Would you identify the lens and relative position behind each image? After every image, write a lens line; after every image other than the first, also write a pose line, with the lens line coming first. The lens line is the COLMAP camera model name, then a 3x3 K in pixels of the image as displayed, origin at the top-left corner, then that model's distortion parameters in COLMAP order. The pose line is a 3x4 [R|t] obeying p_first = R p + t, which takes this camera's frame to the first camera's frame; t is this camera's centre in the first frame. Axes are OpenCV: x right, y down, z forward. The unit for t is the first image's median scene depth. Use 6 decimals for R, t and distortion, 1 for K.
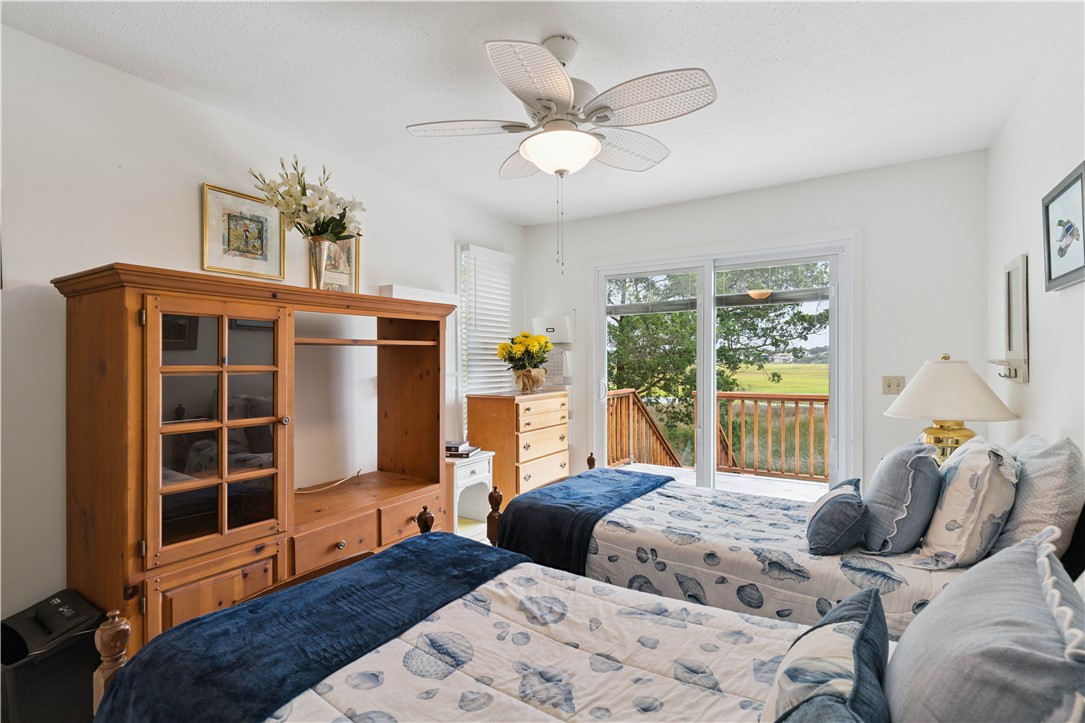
lens RADIAL K [[512.4, 0, 542.5], [0, 512.4, 361.5], [0, 0, 1]] dist [0.000882, 0.001101]
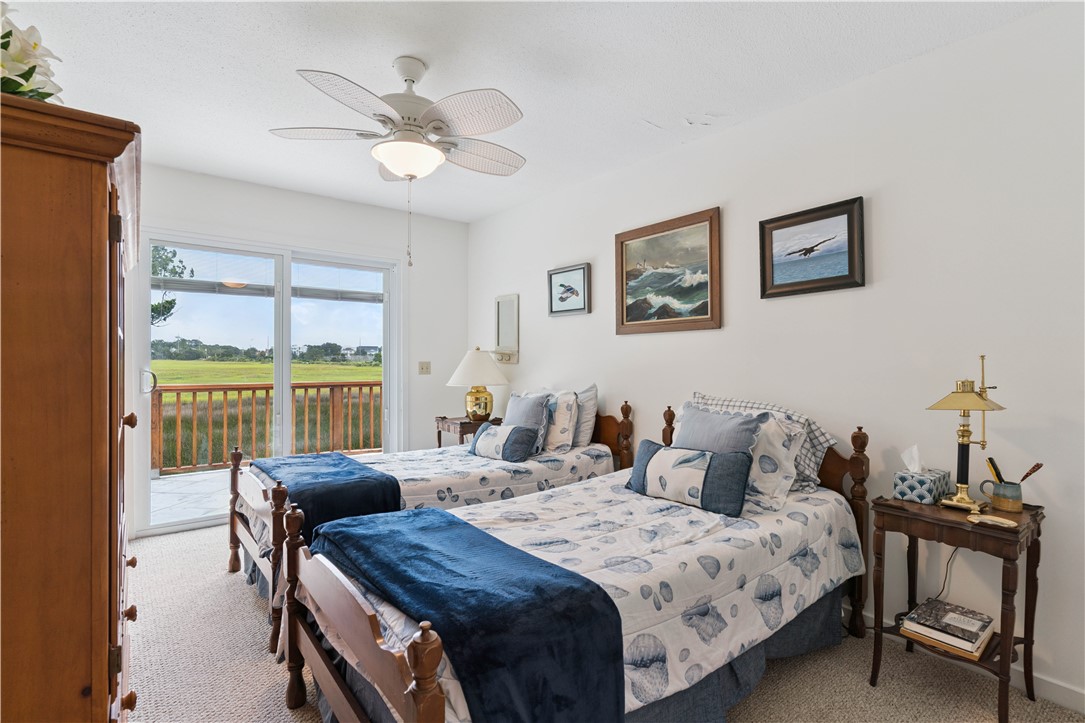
lens RADIAL K [[512.4, 0, 542.5], [0, 512.4, 361.5], [0, 0, 1]] dist [0.000882, 0.001101]
pose [[0.338744, 0.001069, 0.940878, -1.059589], [-0.009522, 0.999952, 0.002292, 0.041727], [-0.940830, -0.009735, 0.338738, 0.374346]]
